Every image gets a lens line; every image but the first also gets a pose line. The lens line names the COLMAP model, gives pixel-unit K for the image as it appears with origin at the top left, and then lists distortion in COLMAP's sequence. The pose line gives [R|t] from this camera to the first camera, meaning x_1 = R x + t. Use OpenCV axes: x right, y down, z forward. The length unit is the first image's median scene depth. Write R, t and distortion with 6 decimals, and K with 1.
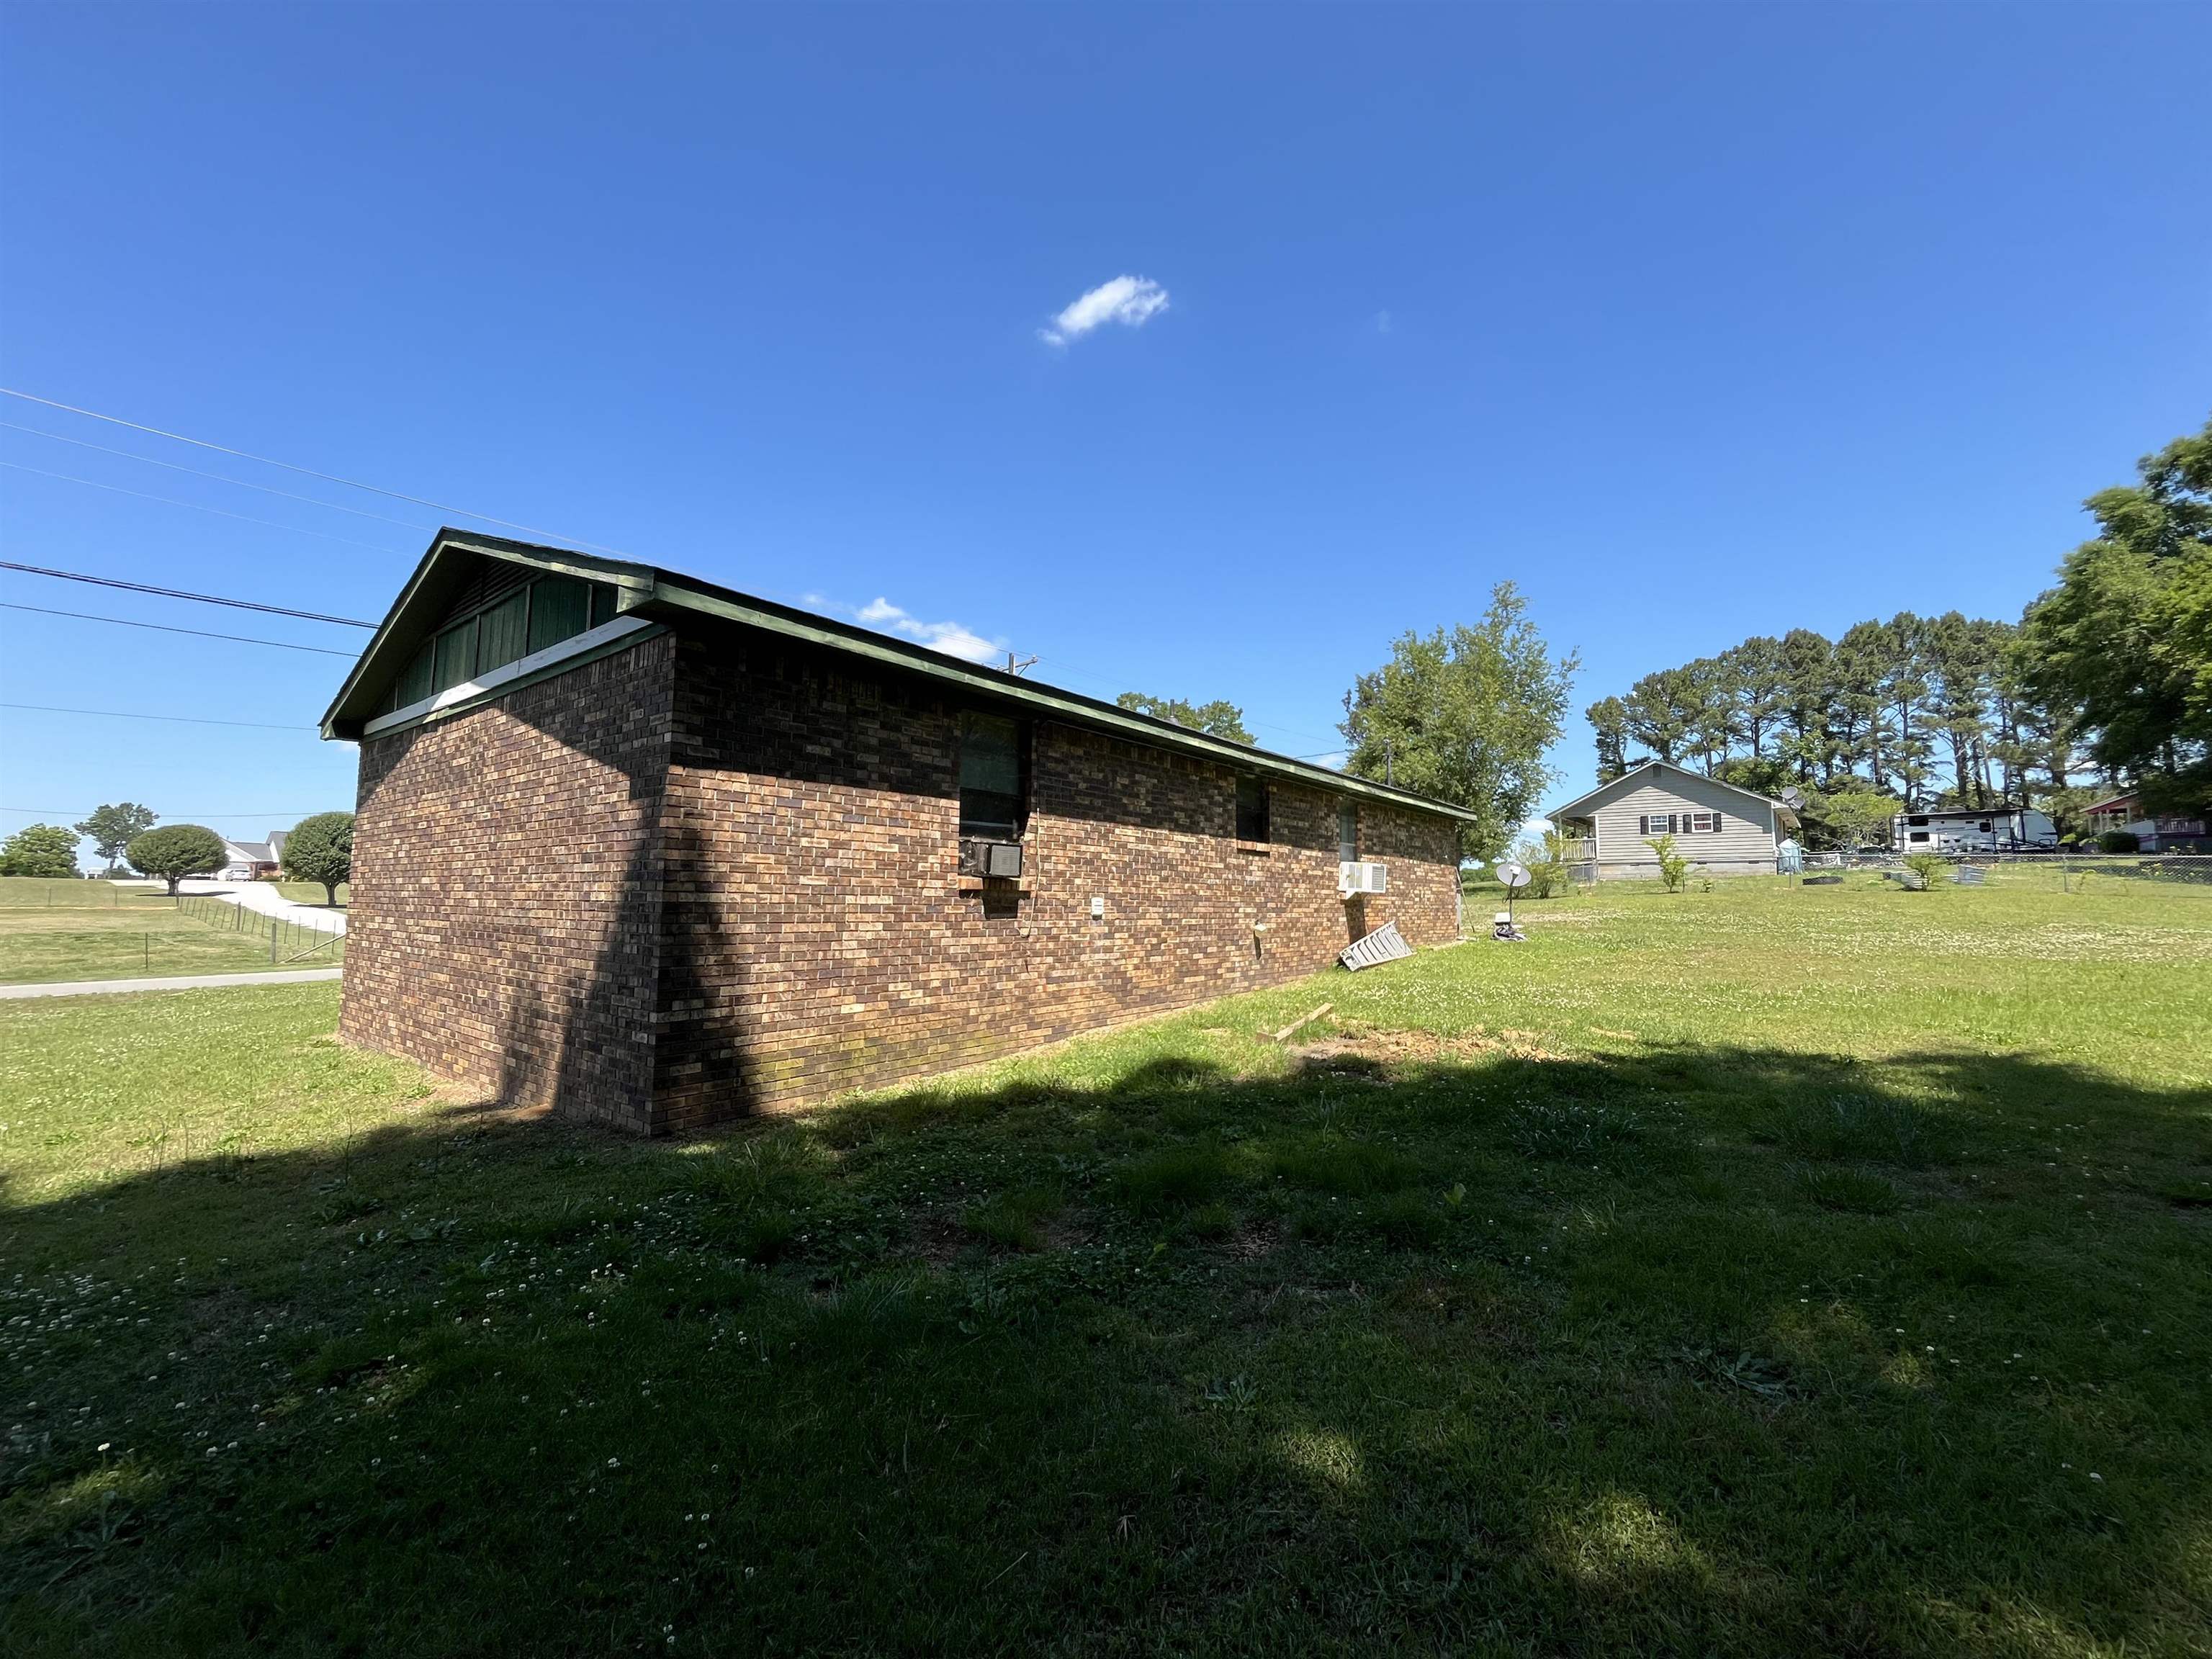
lens RADIAL K [[897.7, 0, 1105.2], [0, 897.7, 831.1], [0, 0, 1]] dist [-0.003264, 0.000192]
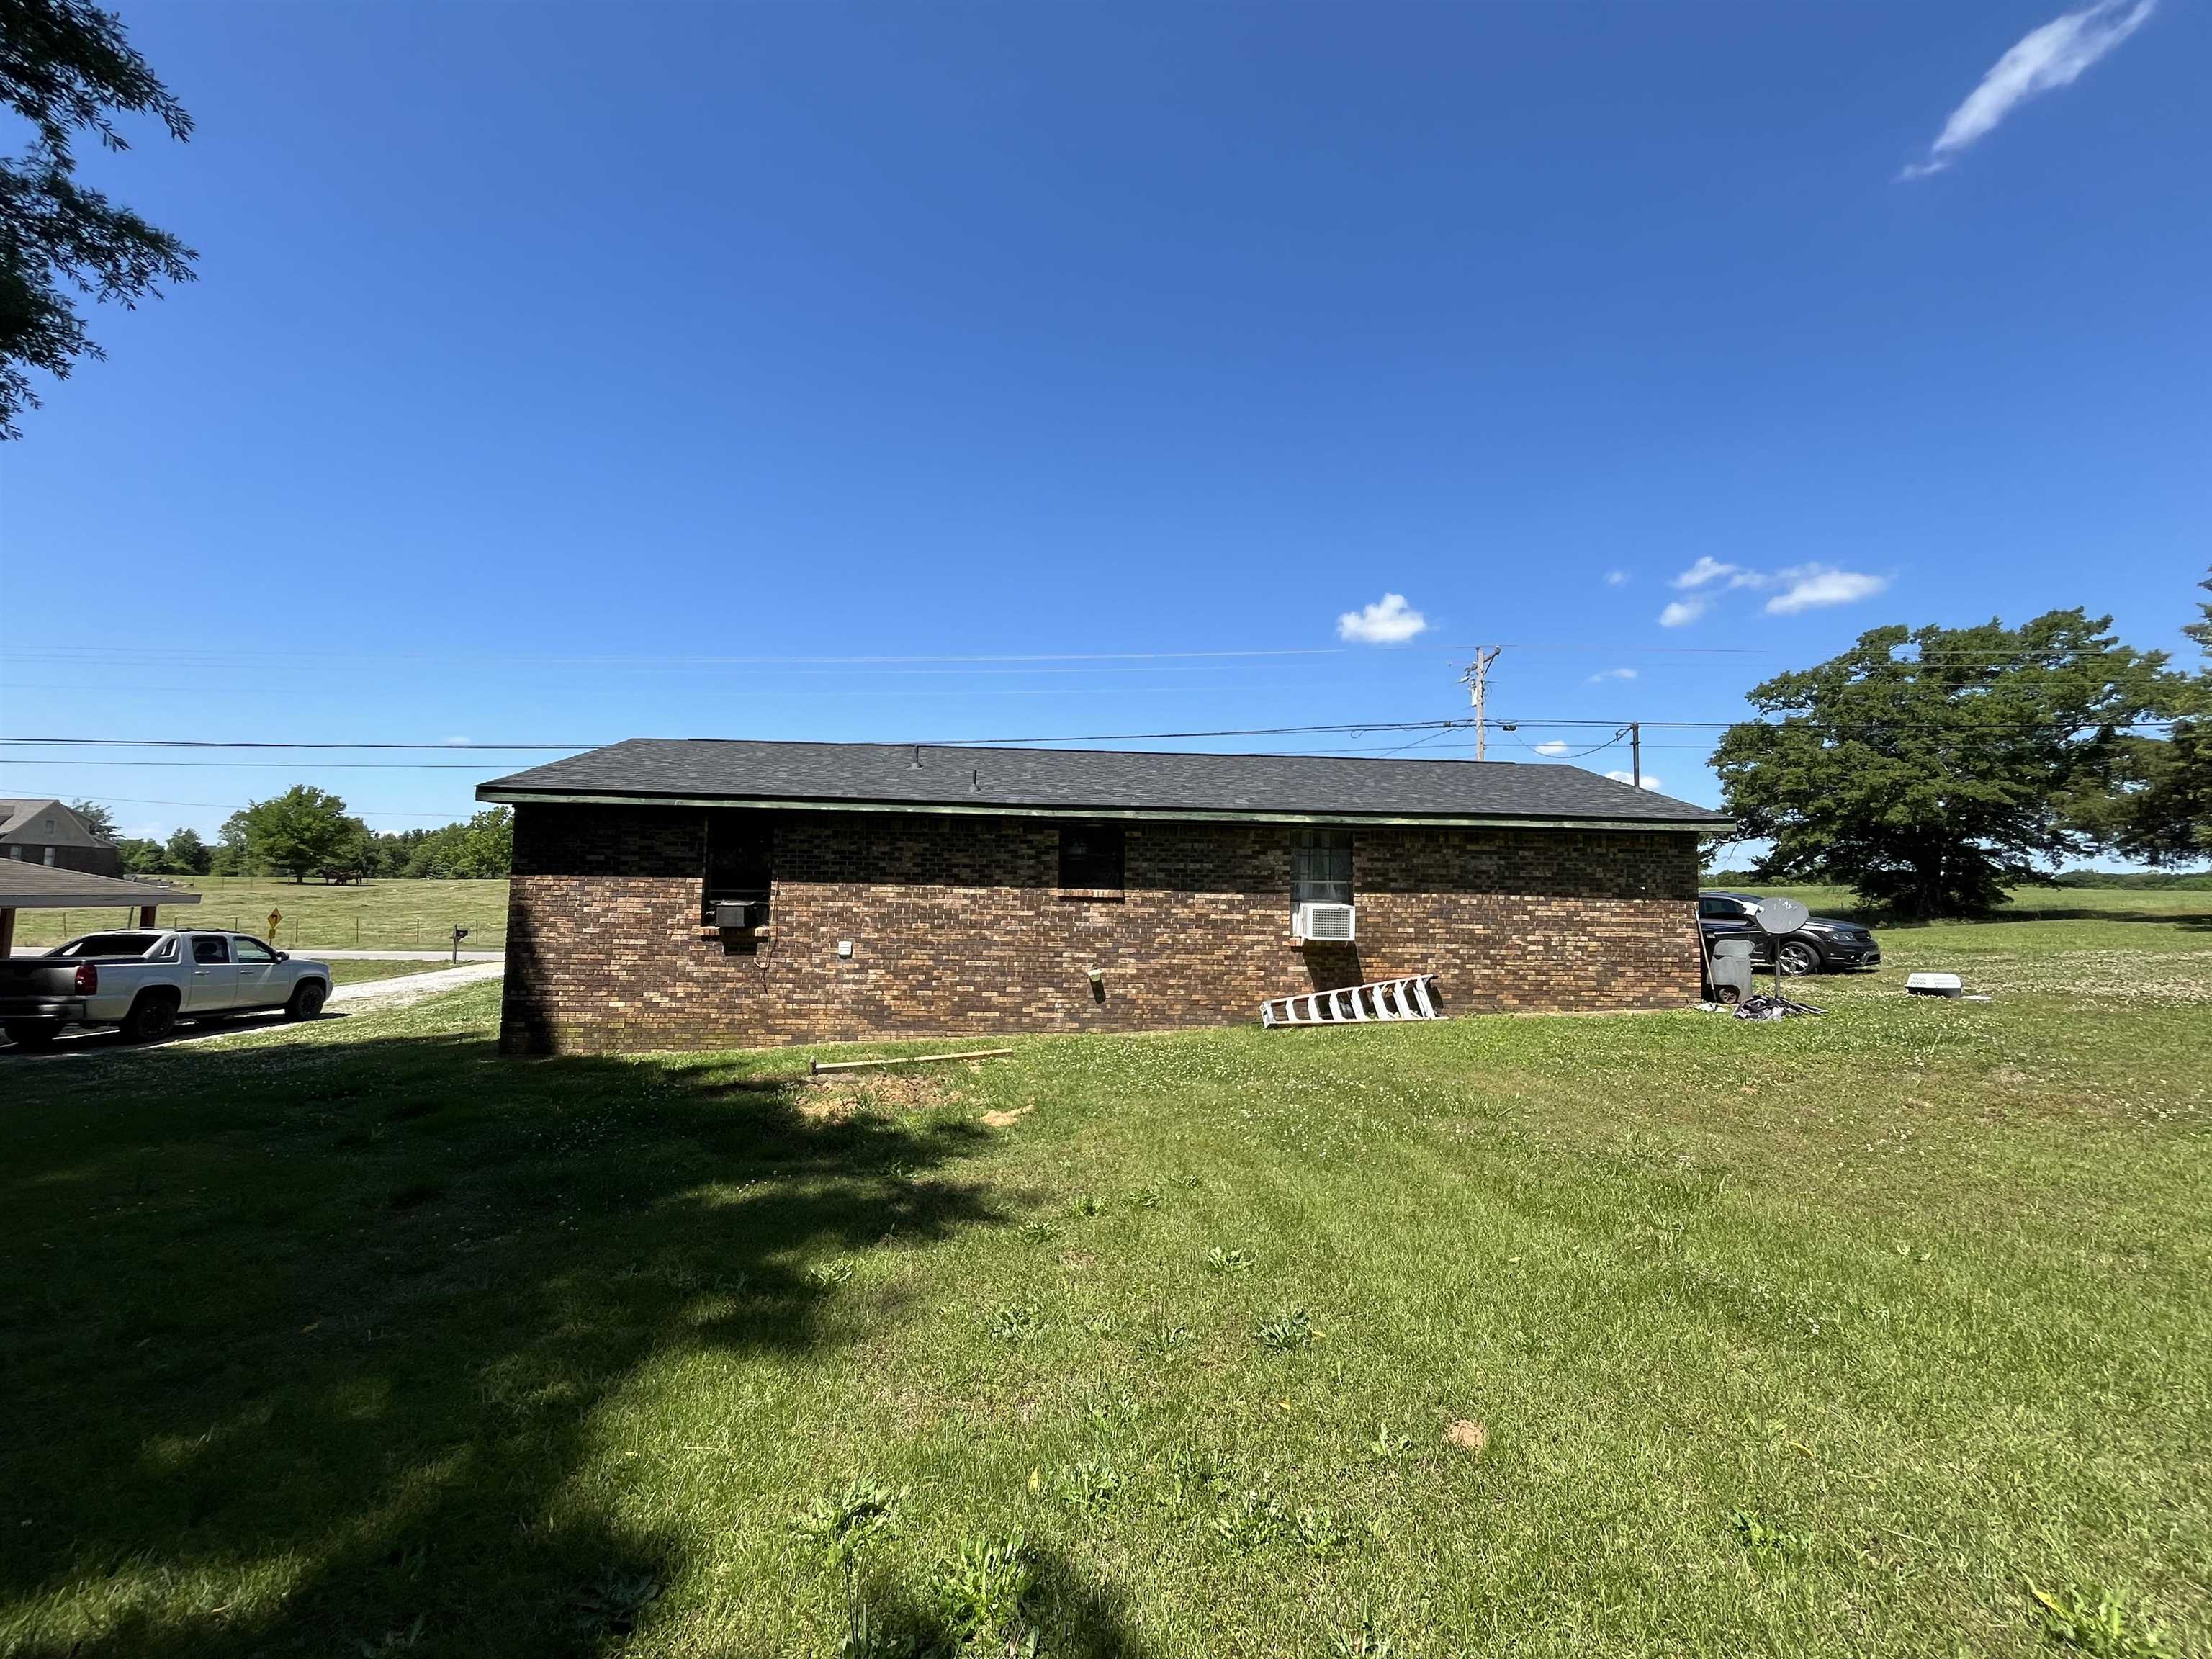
lens RADIAL K [[897.7, 0, 1105.2], [0, 897.7, 831.1], [0, 0, 1]] dist [-0.003264, 0.000192]
pose [[0.654815, -0.054339, -0.753833, 1.174972], [0.047900, 0.998391, -0.030360, -0.027418], [0.754270, -0.016228, 0.656364, 0.408389]]
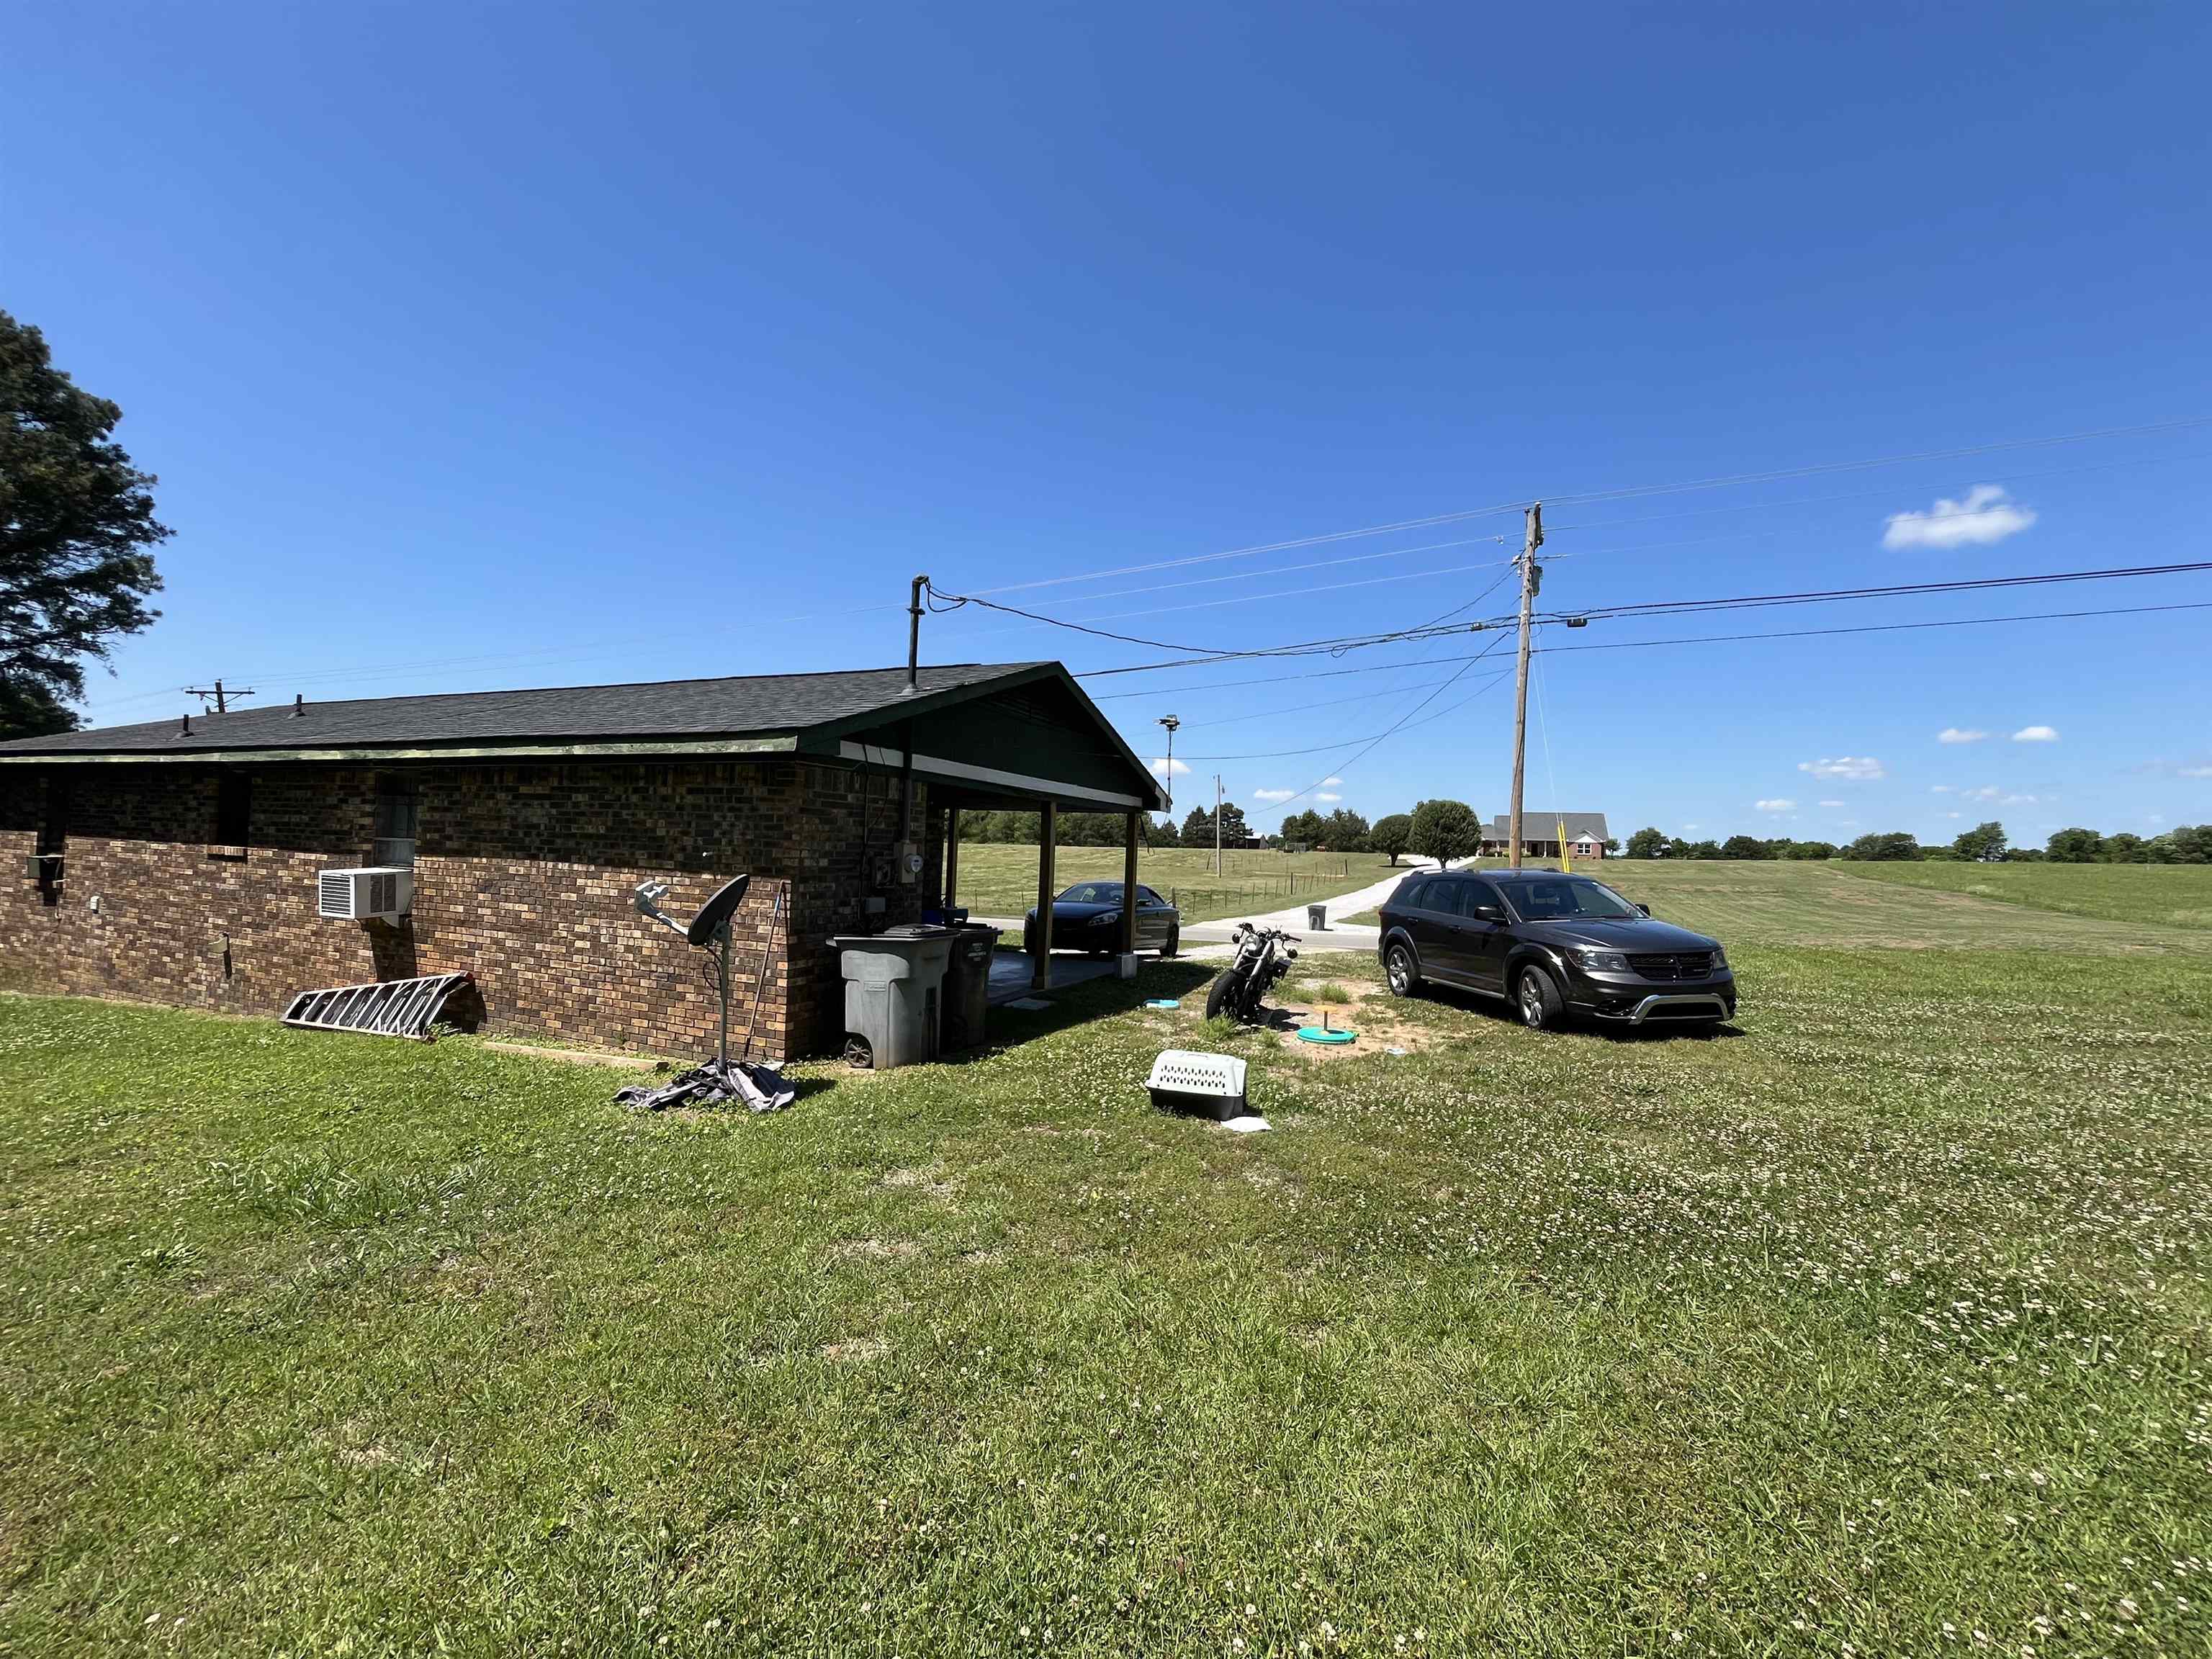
lens RADIAL K [[897.7, 0, 1105.2], [0, 897.7, 831.1], [0, 0, 1]] dist [-0.003264, 0.000192]
pose [[0.250608, -0.024290, -0.967784, 1.525010], [0.043909, 0.998942, -0.013702, 0.058811], [0.967092, -0.039060, 0.251409, 1.984119]]
